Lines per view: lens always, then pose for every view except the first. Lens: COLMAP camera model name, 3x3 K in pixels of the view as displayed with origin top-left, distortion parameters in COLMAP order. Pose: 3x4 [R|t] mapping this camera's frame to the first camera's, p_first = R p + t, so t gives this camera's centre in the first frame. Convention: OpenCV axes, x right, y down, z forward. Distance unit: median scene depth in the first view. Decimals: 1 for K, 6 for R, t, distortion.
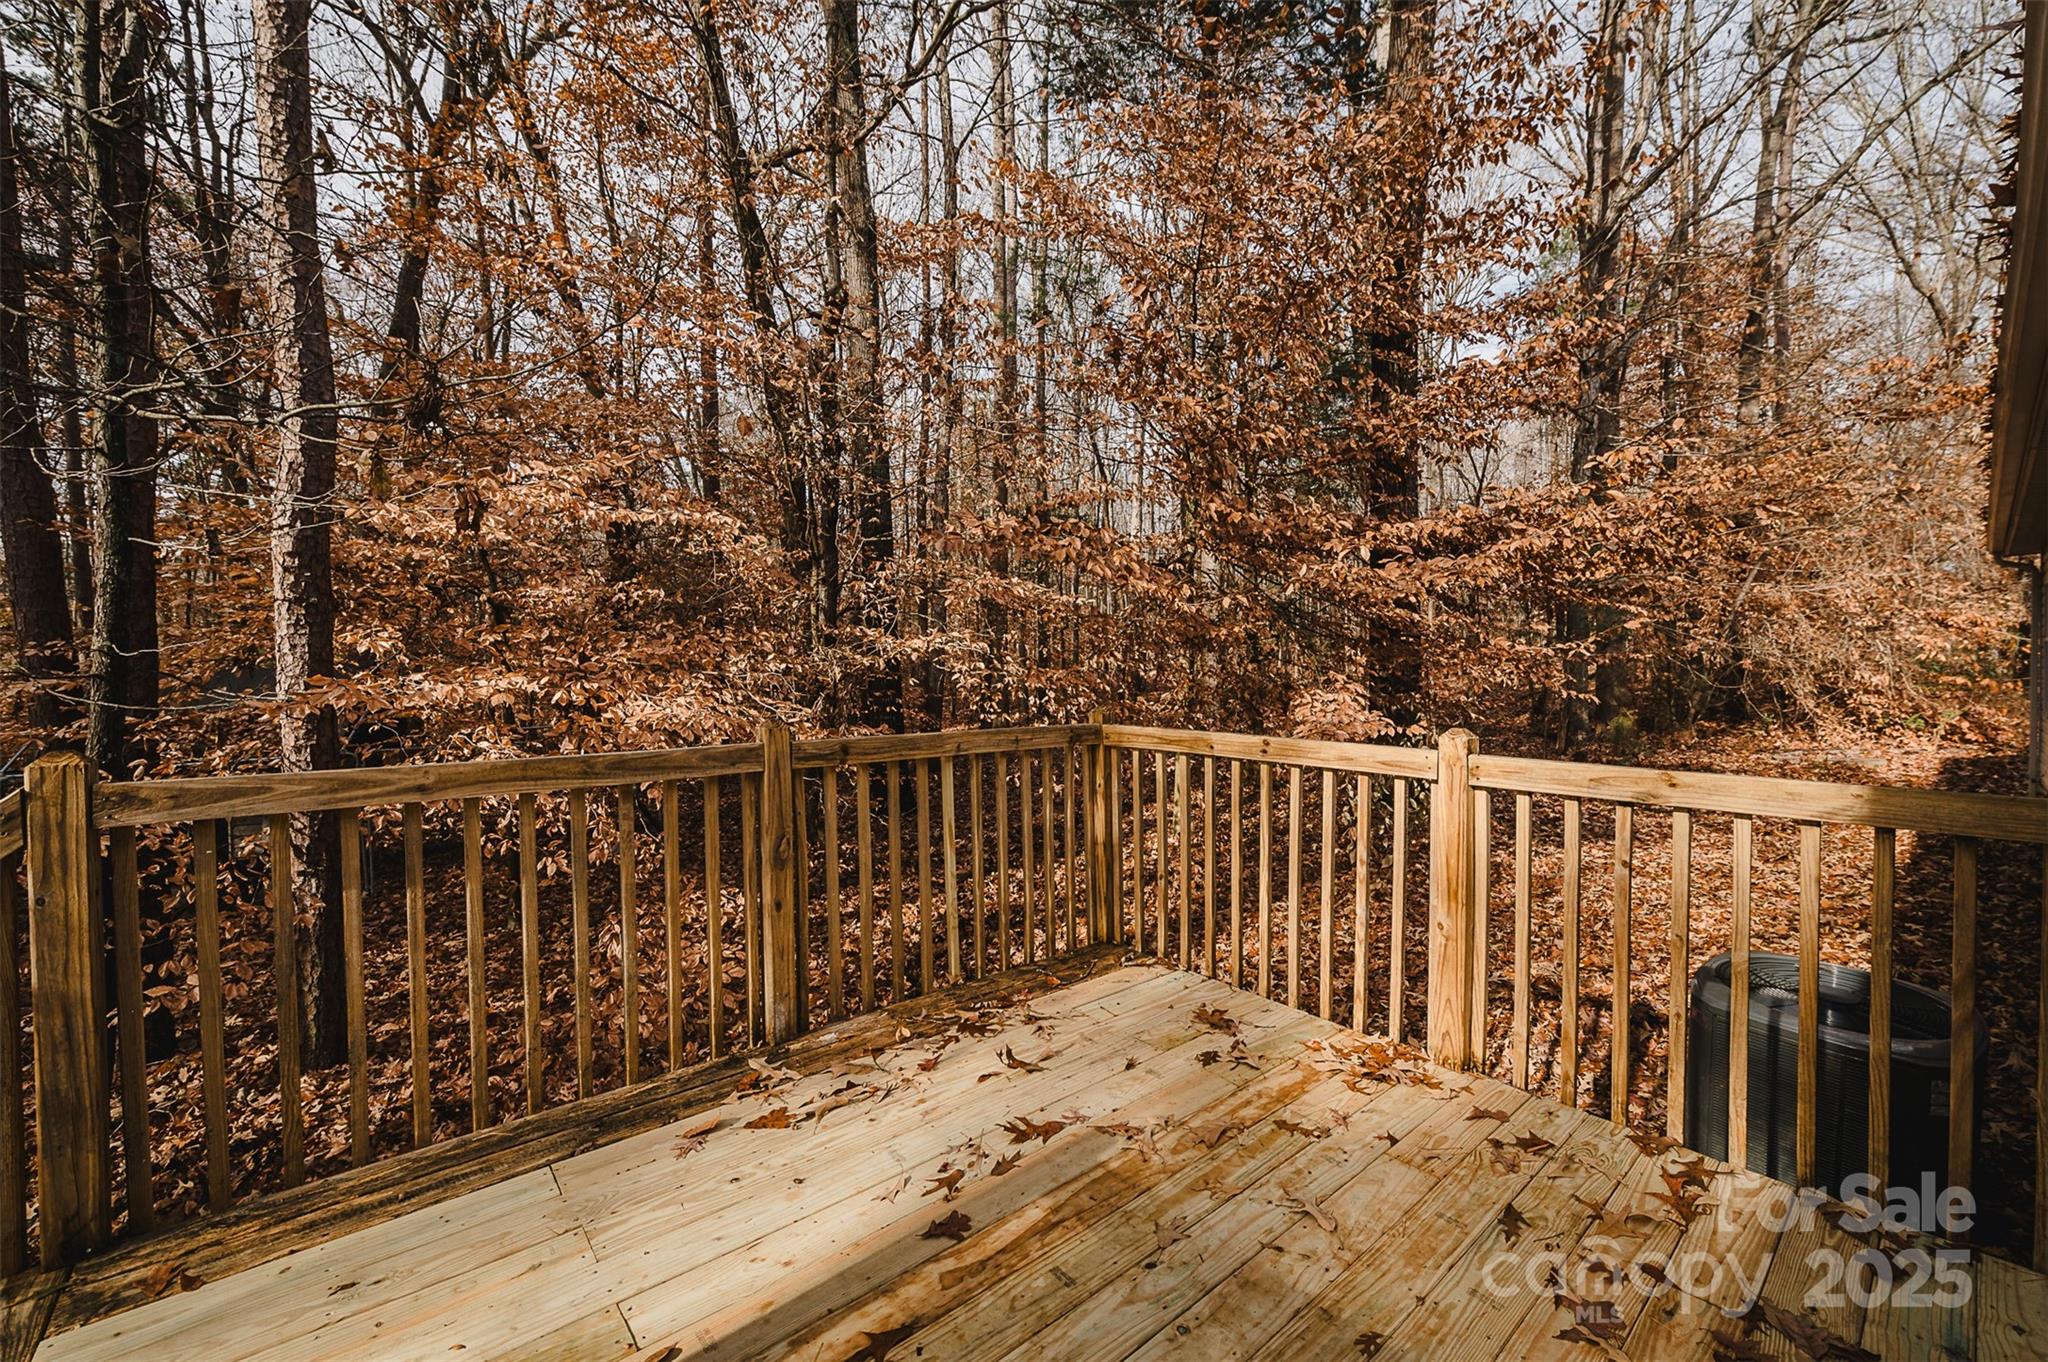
lens RADIAL K [[815.0, 0, 1038.0], [0, 815.0, 685.5], [0, 0, 1]] dist [-0.008350, 0.000490]
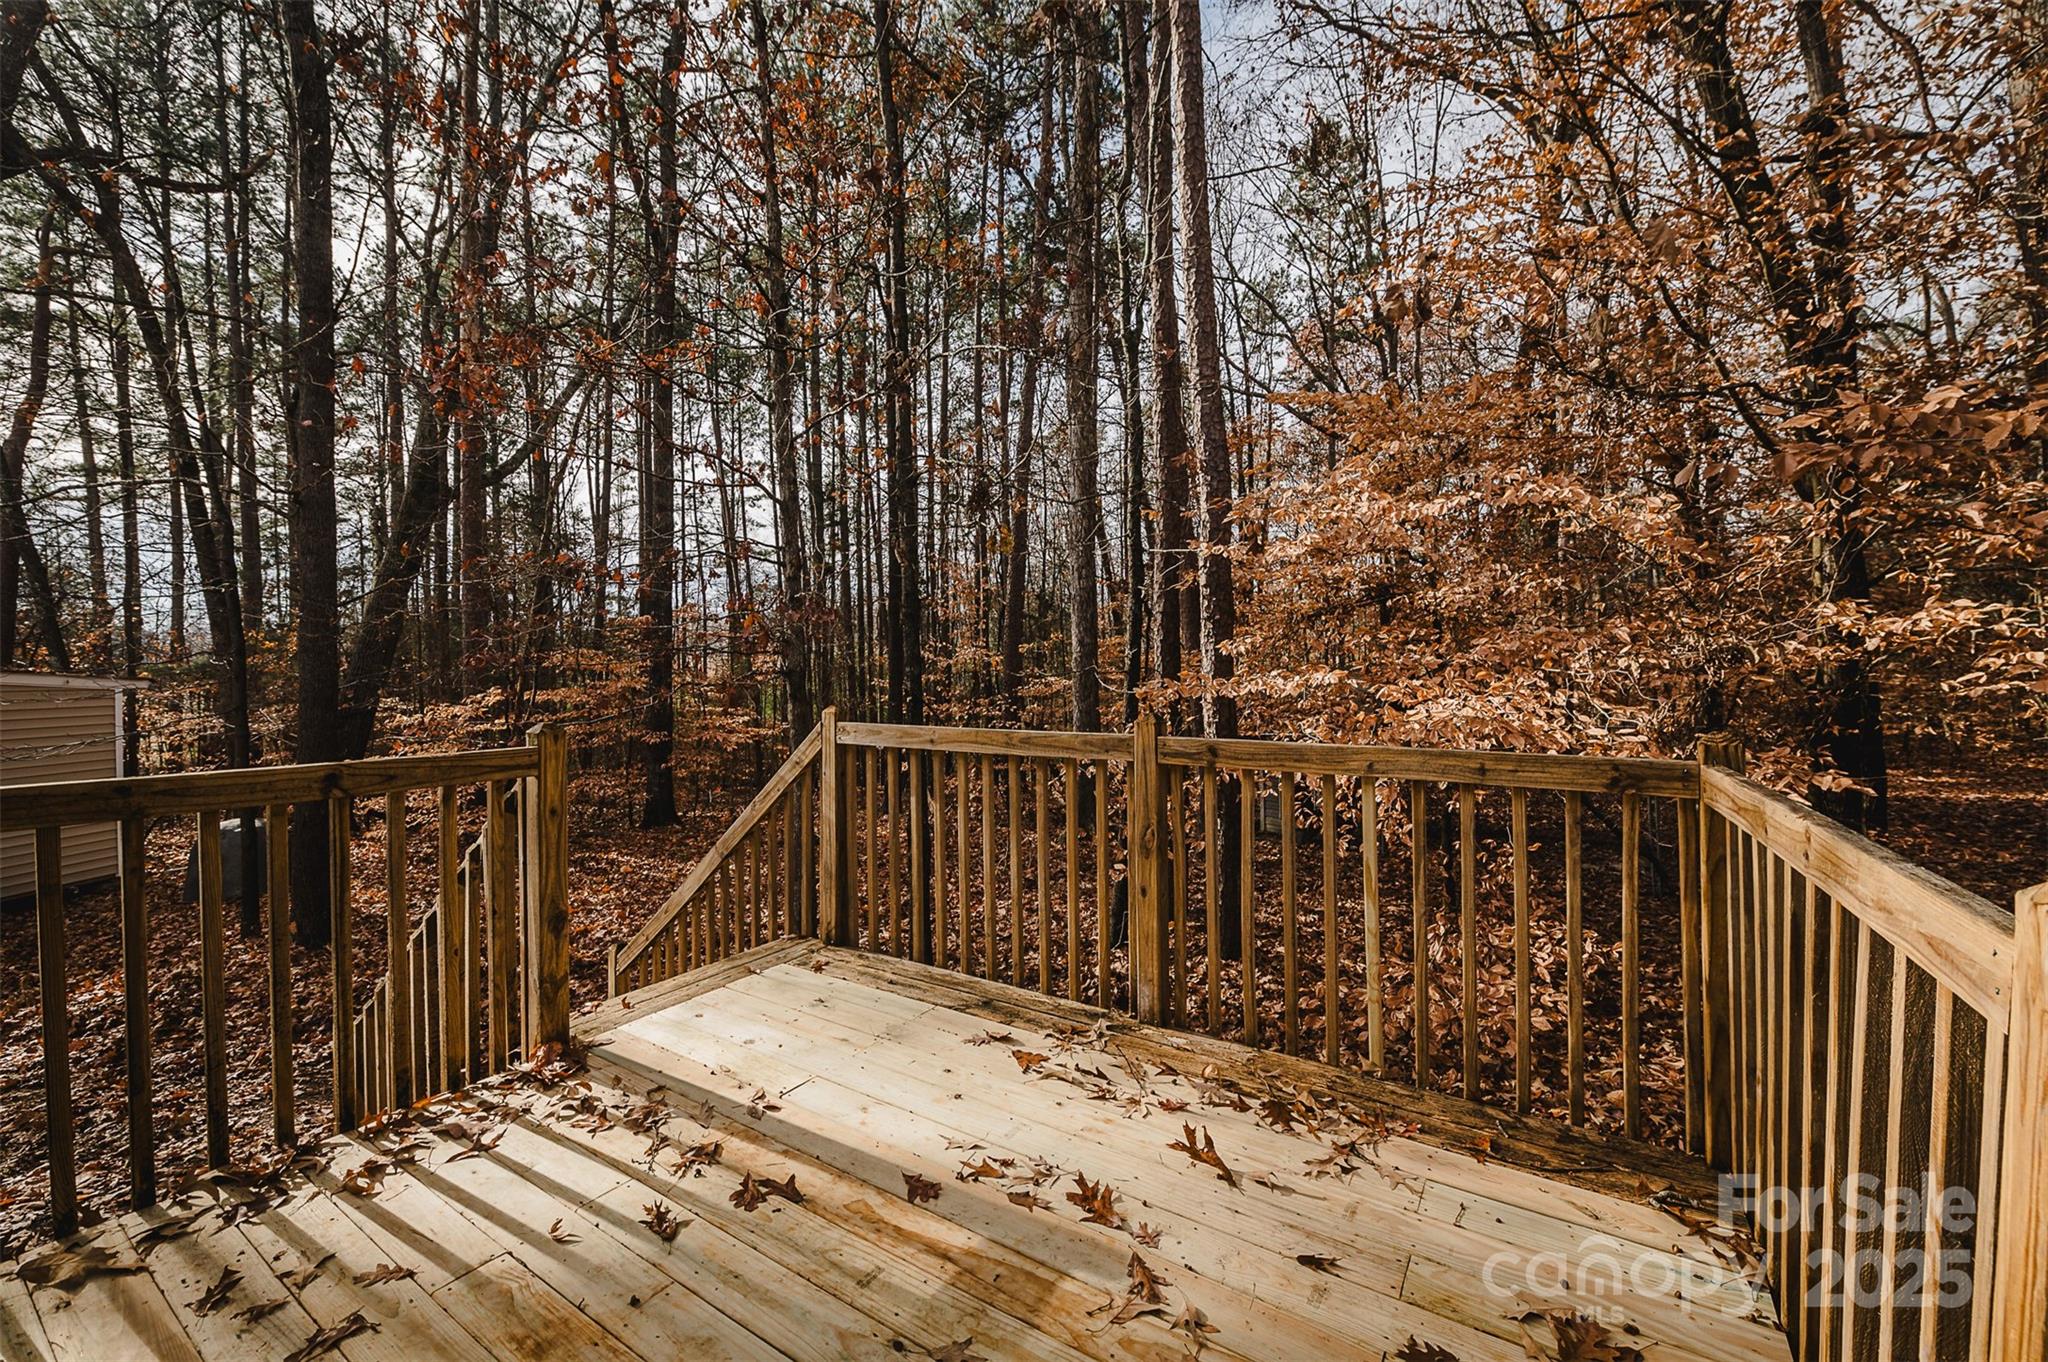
lens RADIAL K [[815.0, 0, 1034.0], [0, 815.0, 680.2], [0, 0, 1]] dist [-0.008350, 0.000490]
pose [[0.284683, 0.009423, -0.958576, 0.749125], [-0.016194, 0.999856, 0.005019, -0.004003], [0.958485, 0.014094, 0.284794, 0.656690]]
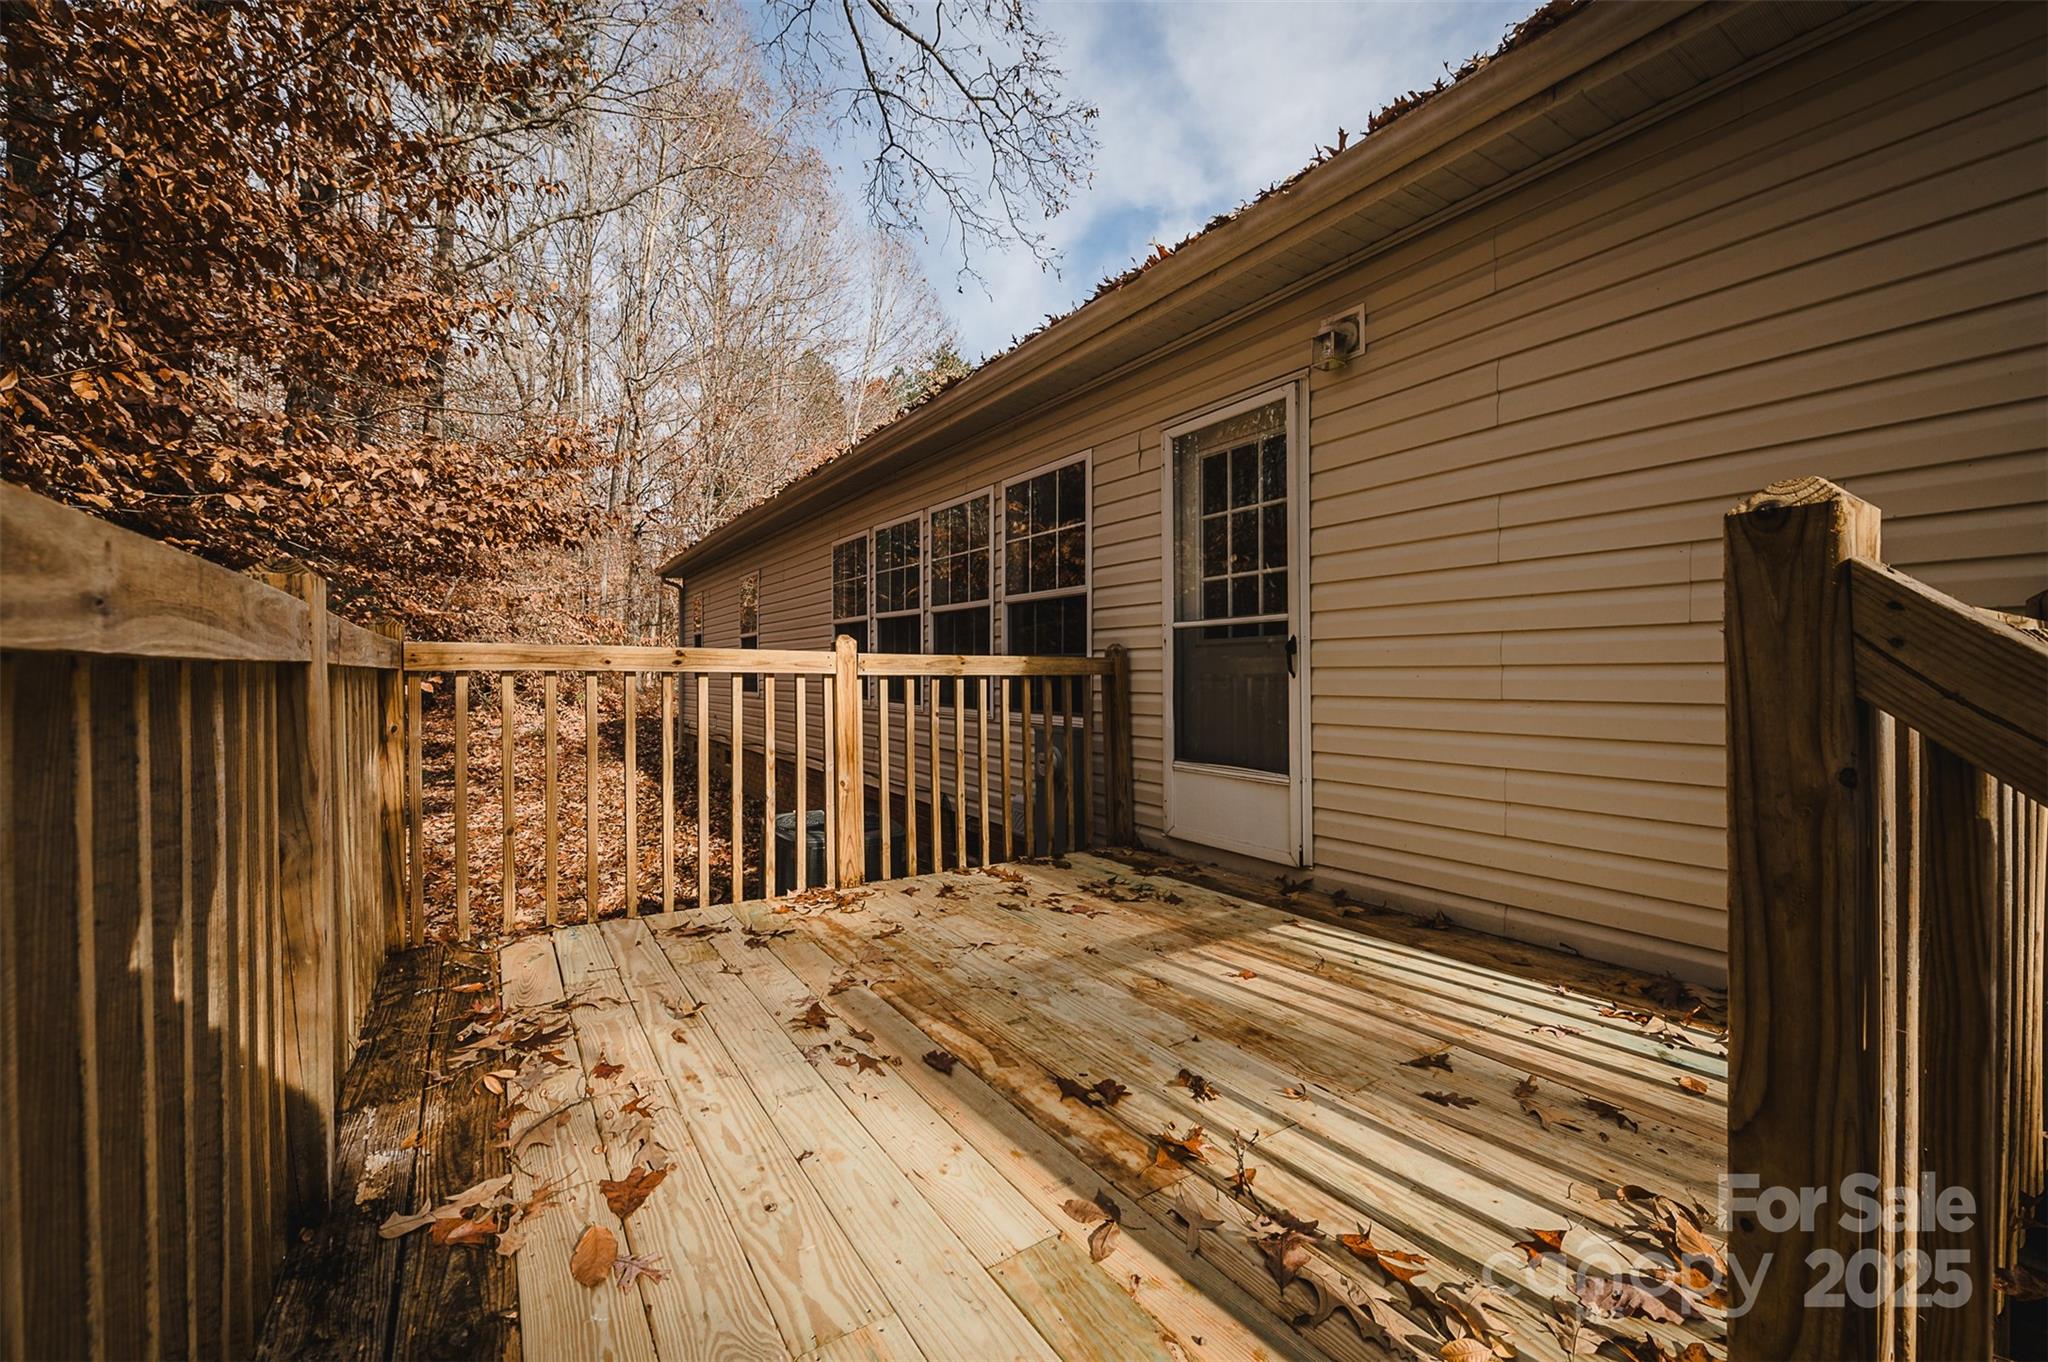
lens RADIAL K [[815.0, 0, 1036.6], [0, 815.0, 676.0], [0, 0, 1]] dist [-0.008350, 0.000490]
pose [[0.111795, -0.002292, 0.993729, -0.886236], [0.020938, 0.999781, -0.000050, 0.142914], [-0.993511, 0.020812, 0.111818, 0.597016]]
